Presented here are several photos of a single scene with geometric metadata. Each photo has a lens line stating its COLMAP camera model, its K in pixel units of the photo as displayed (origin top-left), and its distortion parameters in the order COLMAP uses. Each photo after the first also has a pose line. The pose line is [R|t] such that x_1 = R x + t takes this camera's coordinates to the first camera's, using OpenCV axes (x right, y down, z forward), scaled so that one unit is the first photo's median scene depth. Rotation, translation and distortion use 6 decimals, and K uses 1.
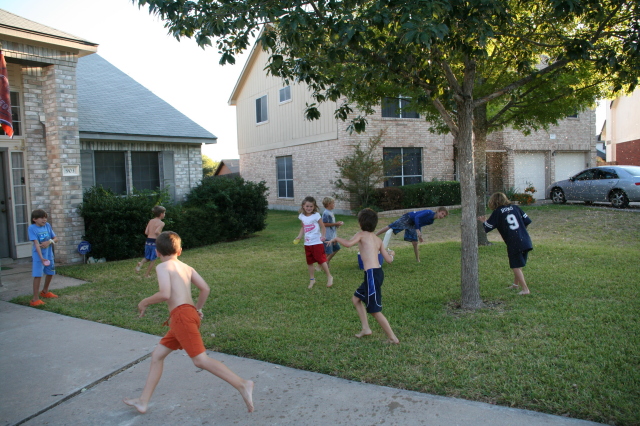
lens RADIAL K [[535.8, 0, 315.7], [0, 535.8, 213.5], [0, 0, 1]] dist [-0.161443, 0.173592]
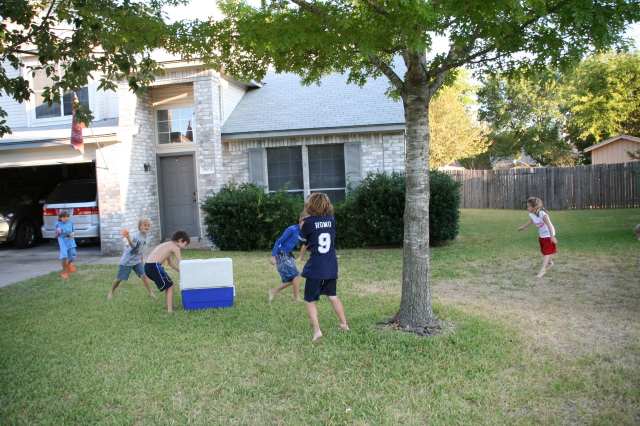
lens RADIAL K [[537.2, 0, 315.4], [0, 537.2, 212.9], [0, 0, 1]] dist [-0.161606, 0.178436]
pose [[0.397167, 0.077102, -0.914502, 0.551382], [-0.032613, 0.997021, 0.069895, -0.057189], [0.917167, 0.002065, 0.398499, 0.560138]]
